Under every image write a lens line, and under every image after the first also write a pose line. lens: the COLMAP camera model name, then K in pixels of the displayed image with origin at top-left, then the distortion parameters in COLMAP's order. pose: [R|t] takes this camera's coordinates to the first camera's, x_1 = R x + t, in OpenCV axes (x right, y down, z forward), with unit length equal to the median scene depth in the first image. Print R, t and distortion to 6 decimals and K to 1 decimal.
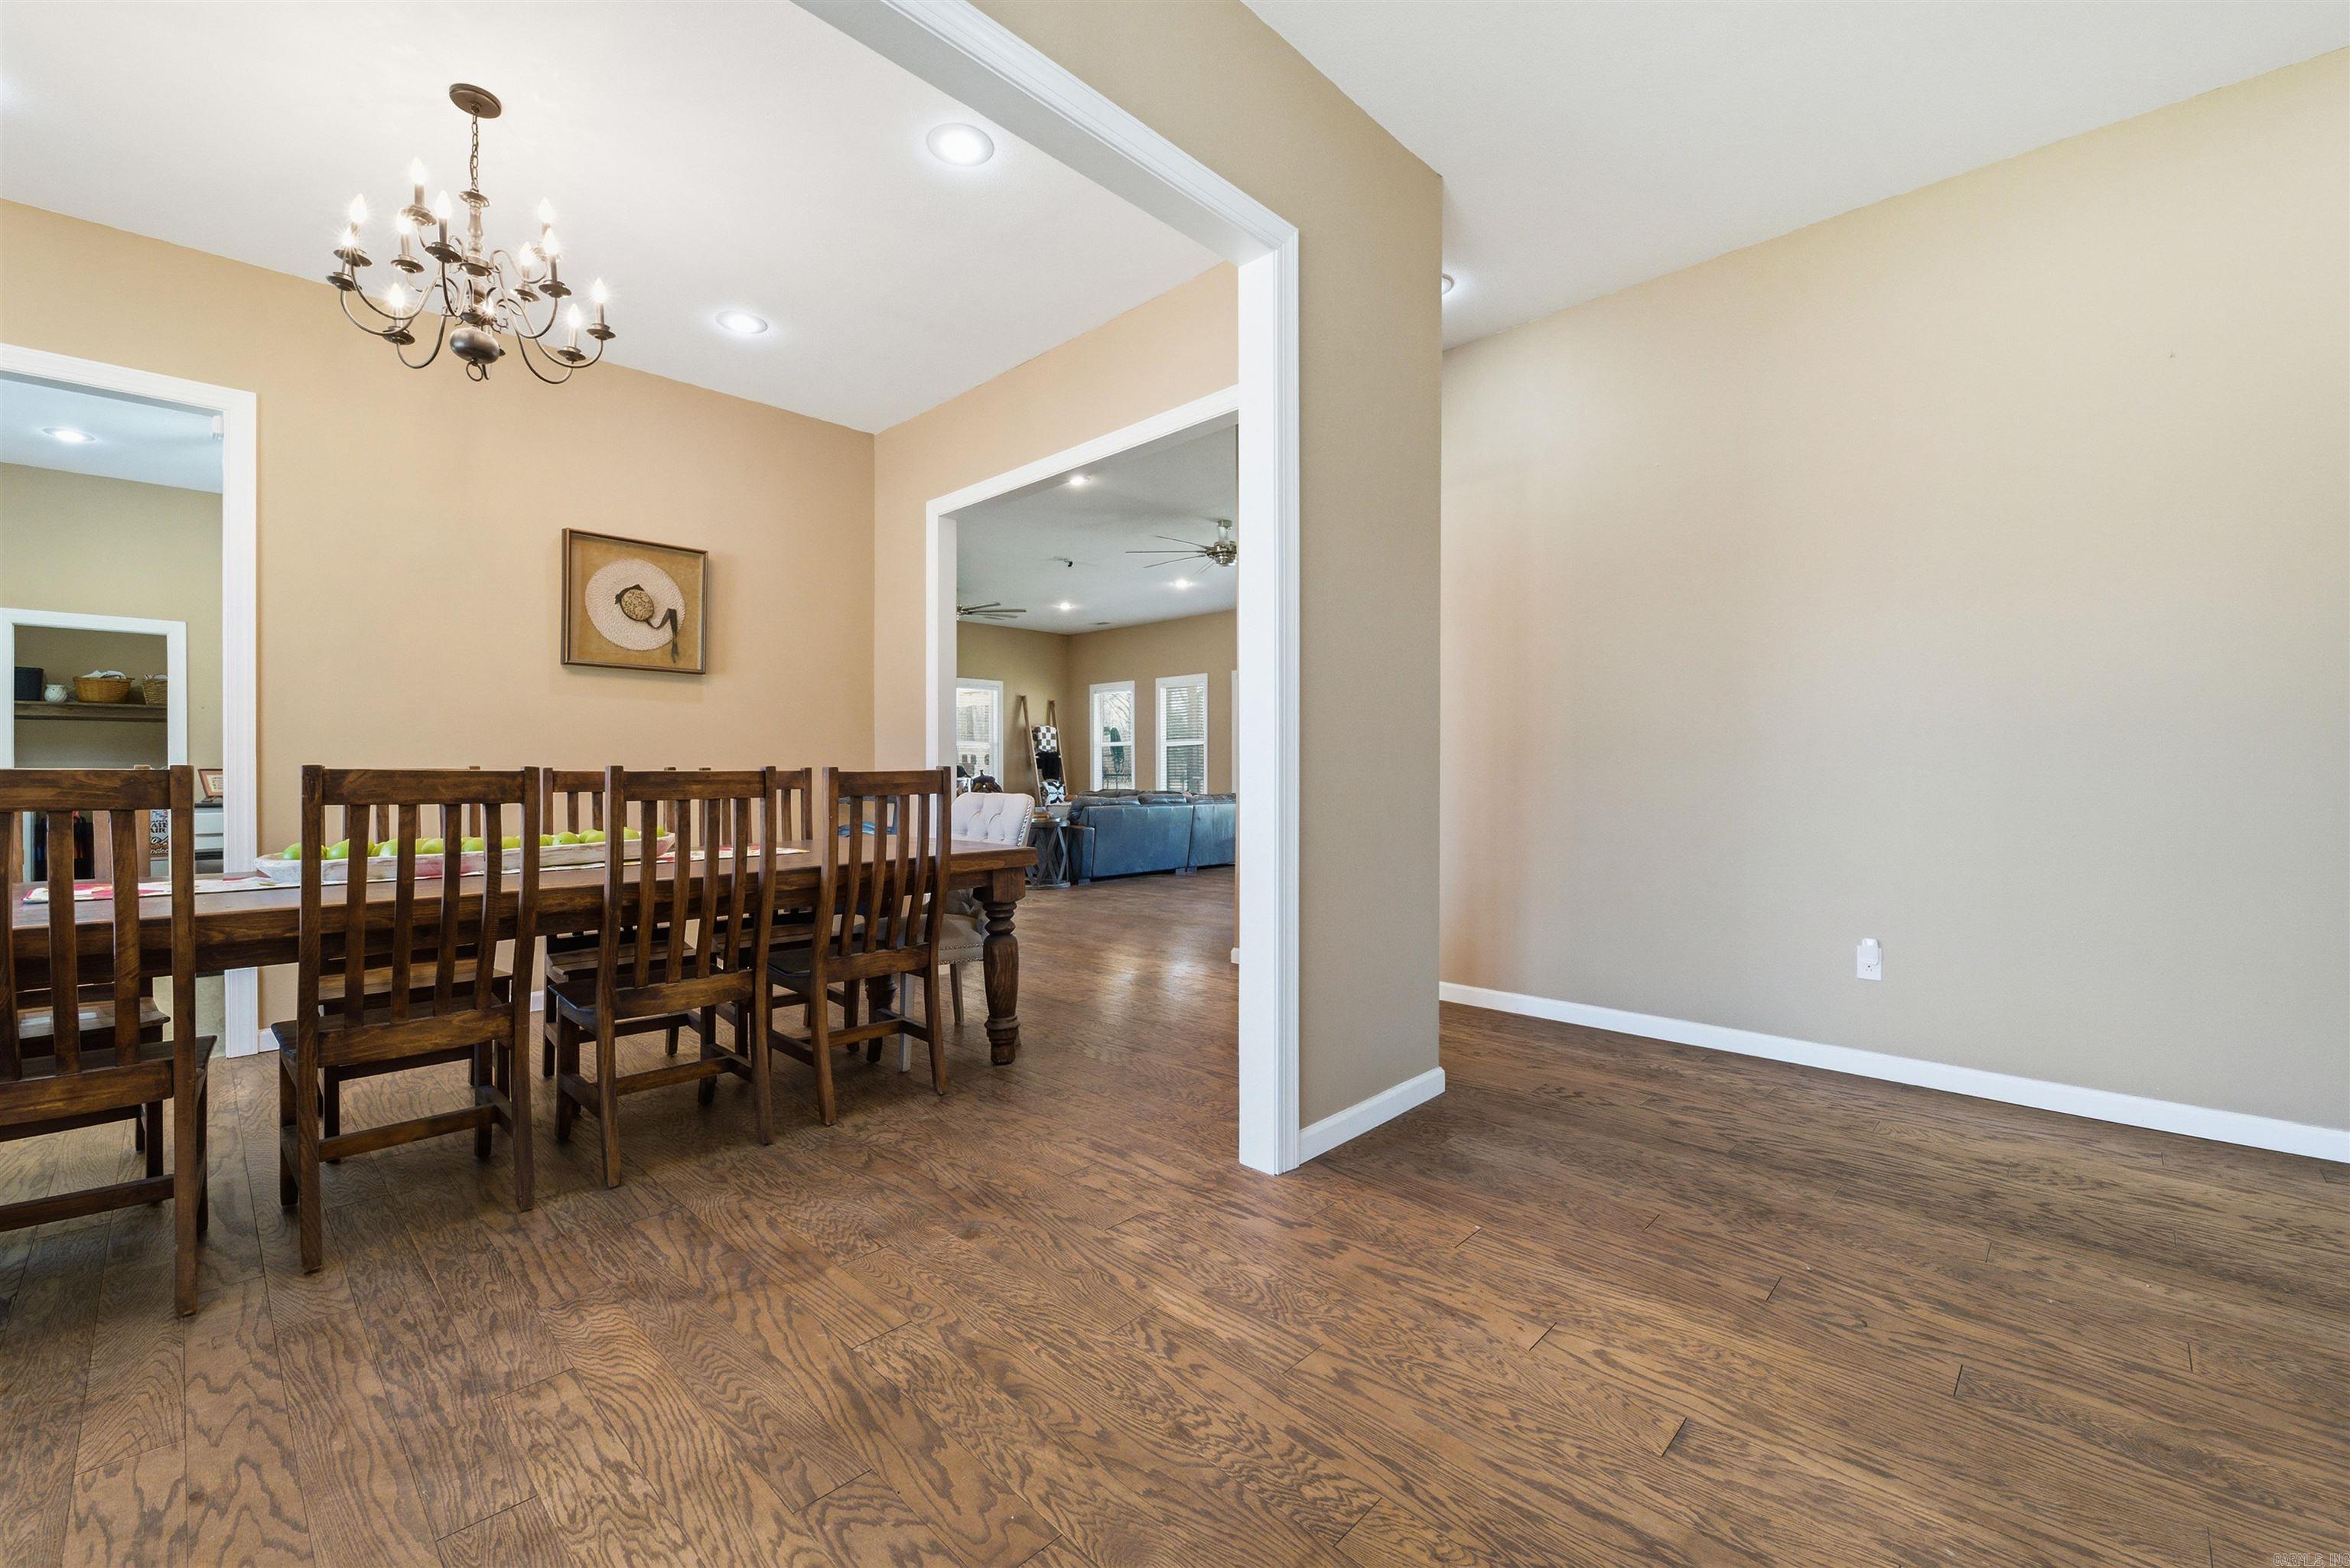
lens RADIAL K [[974.1, 0, 1169.2], [0, 974.1, 771.2], [0, 0, 1]] dist [-0.000206, -0.000601]
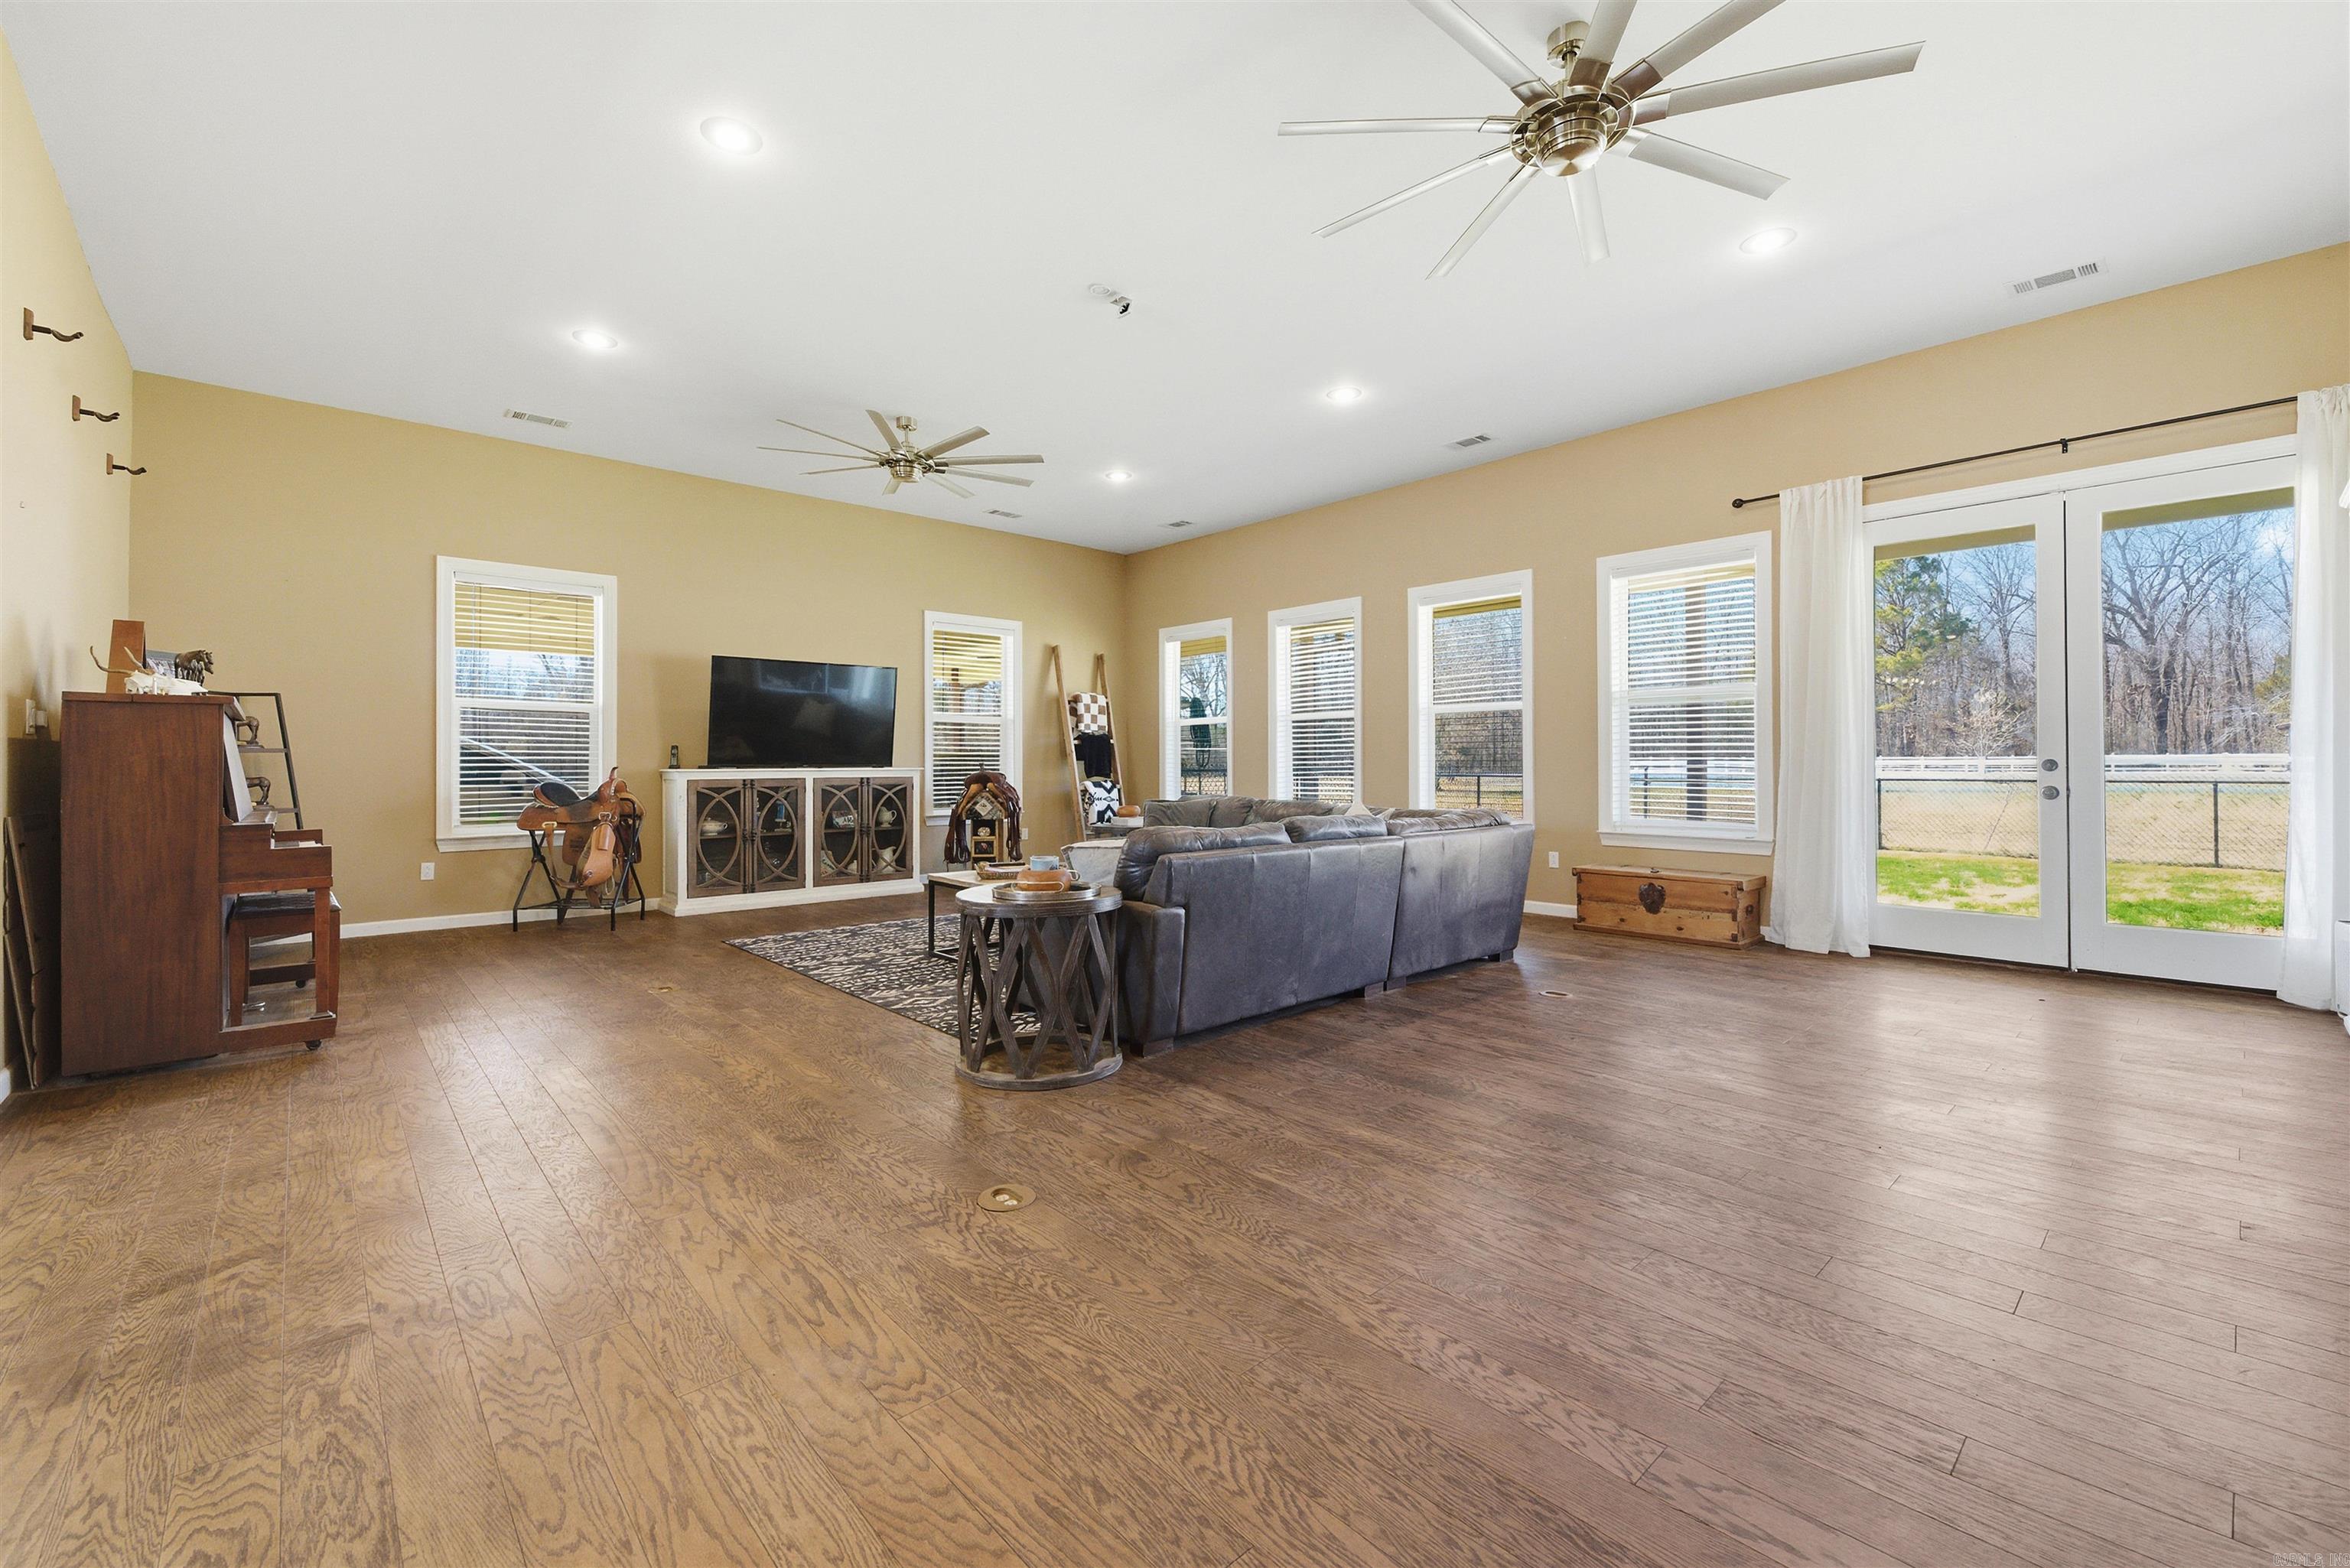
lens RADIAL K [[956.3, 0, 1171.7], [0, 956.3, 754.4], [0, 0, 1]] dist [0.000494, 0.000088]
pose [[0.998247, -0.001453, -0.059174, -0.133487], [0.000777, 0.999934, -0.011430, 0.002375], [0.059187, 0.011364, 0.998182, 1.389703]]
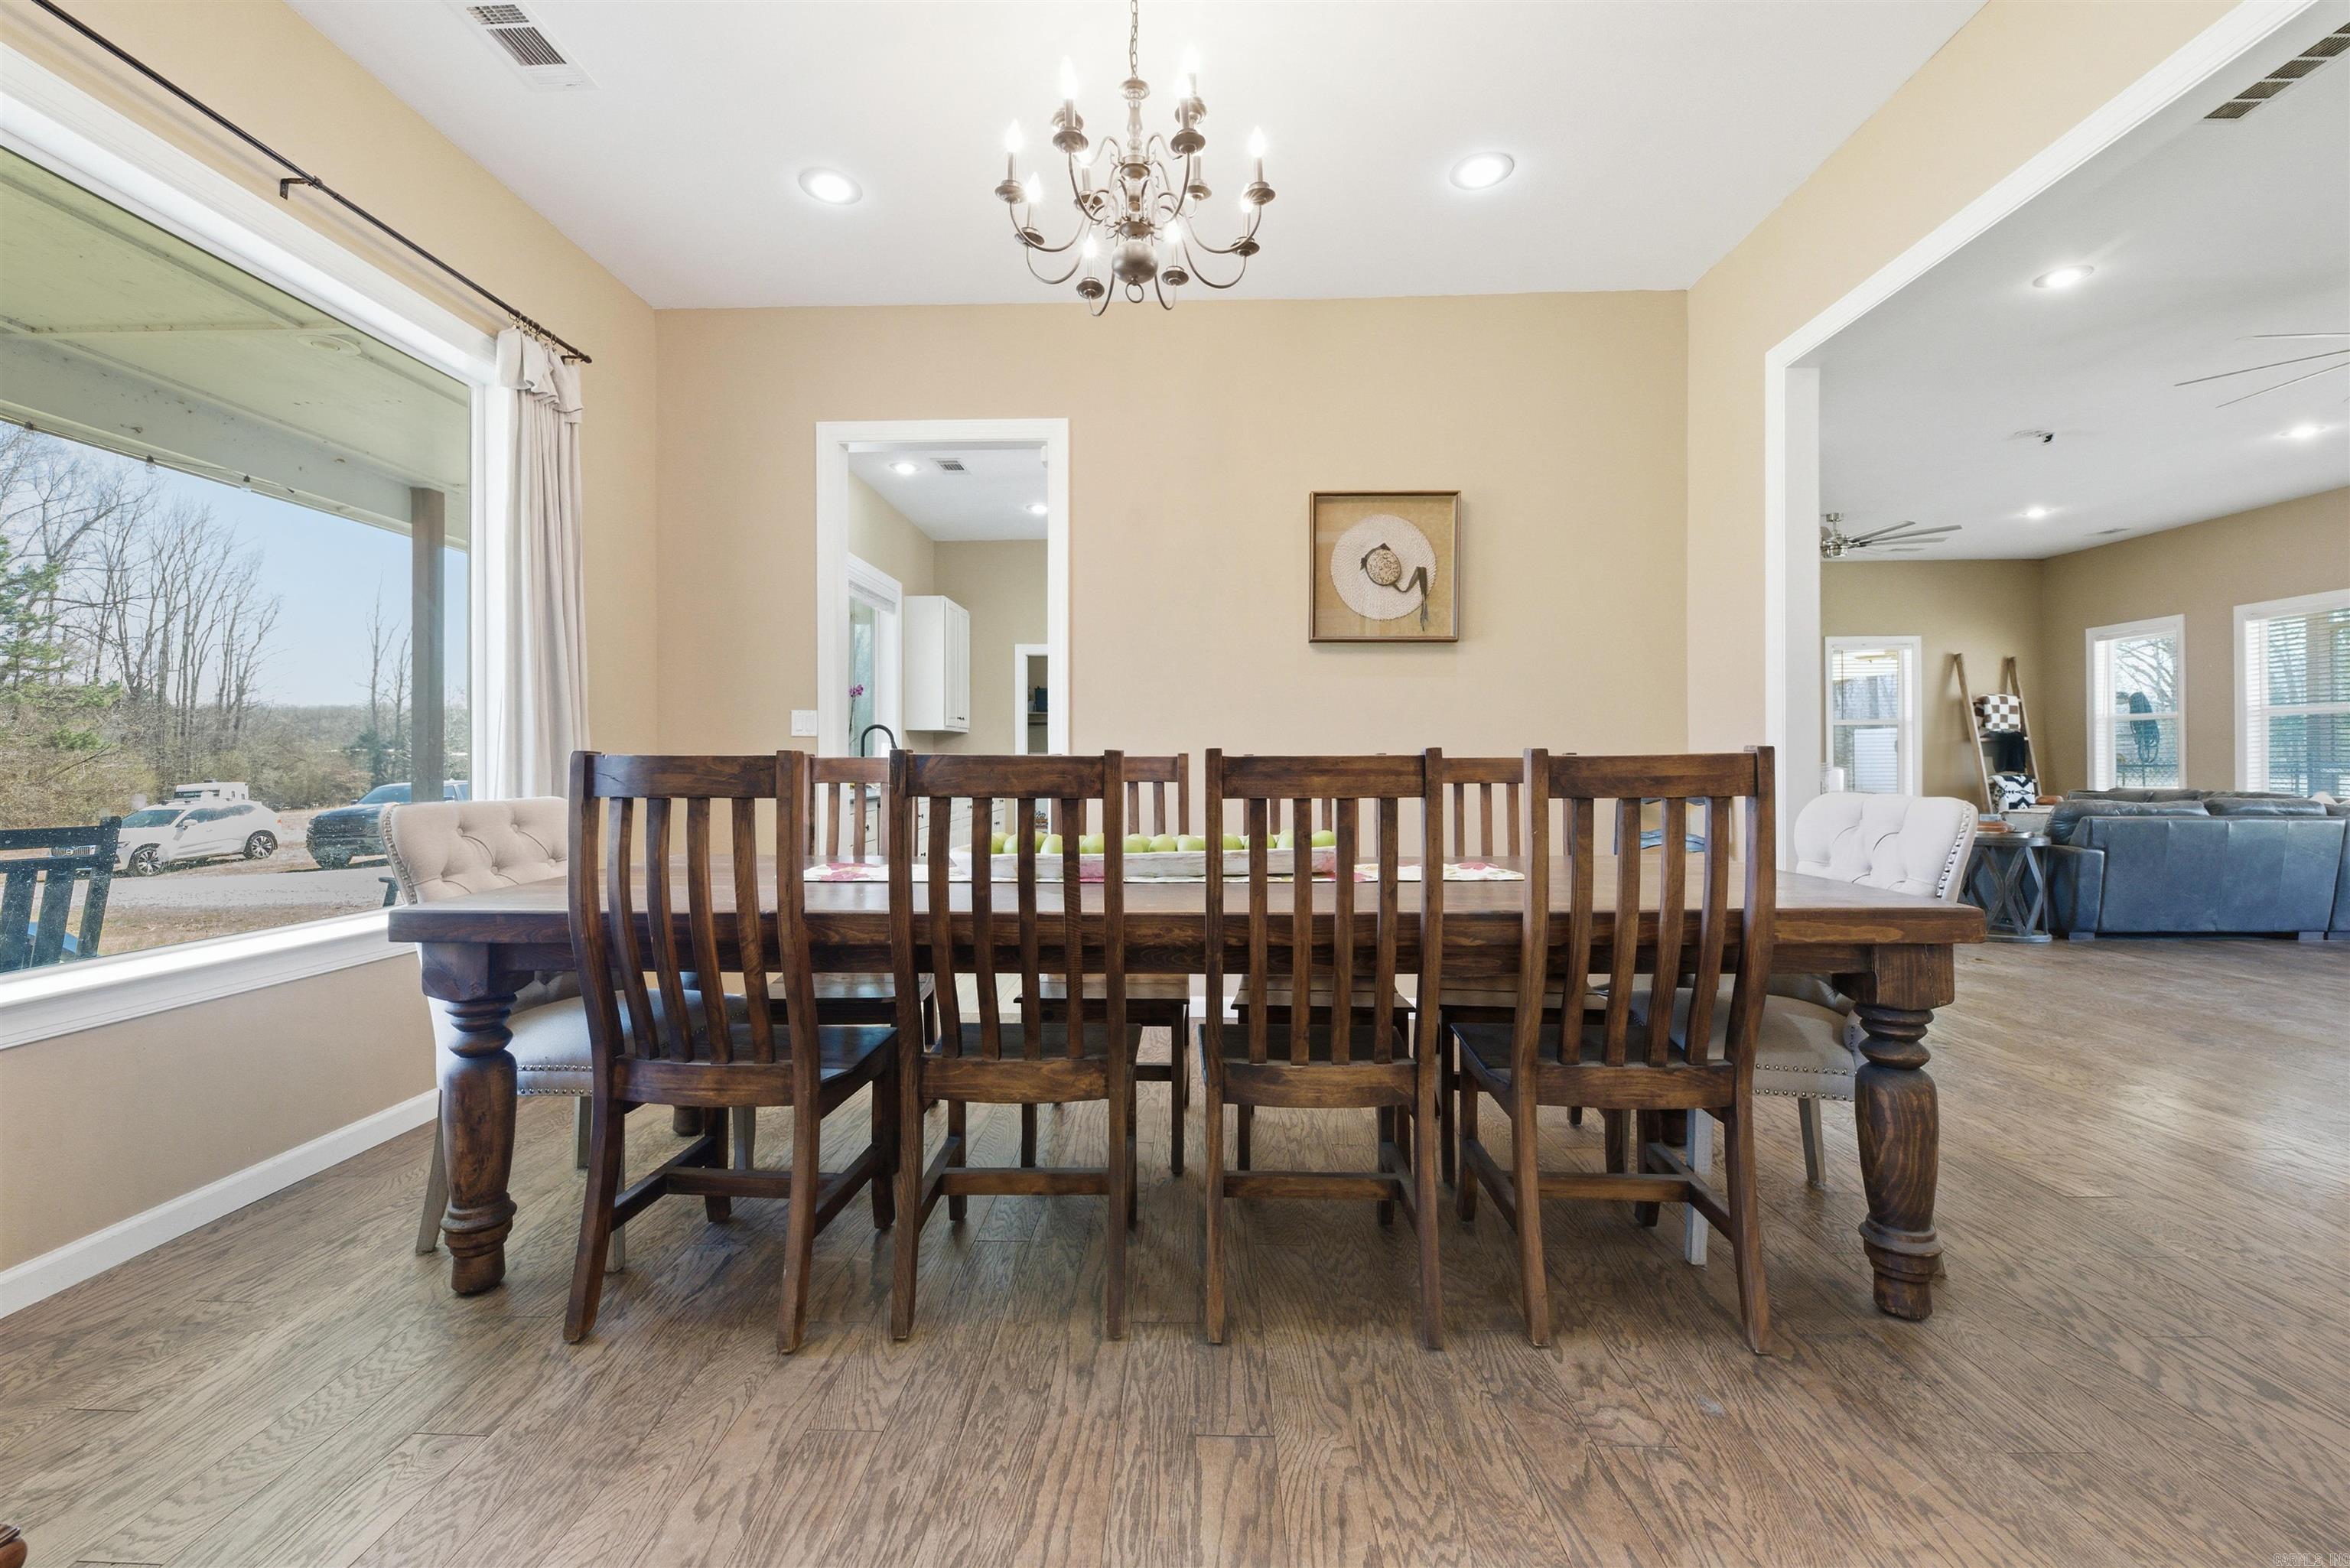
lens RADIAL K [[977.0, 0, 1168.2], [0, 977.0, 759.8], [0, 0, 1]] dist [0.019536, -0.011377]
pose [[0.677708, -0.004059, -0.735320, -0.044335], [0.002177, 0.999991, -0.003514, 0.003481], [0.735328, 0.000780, 0.677711, 0.327878]]
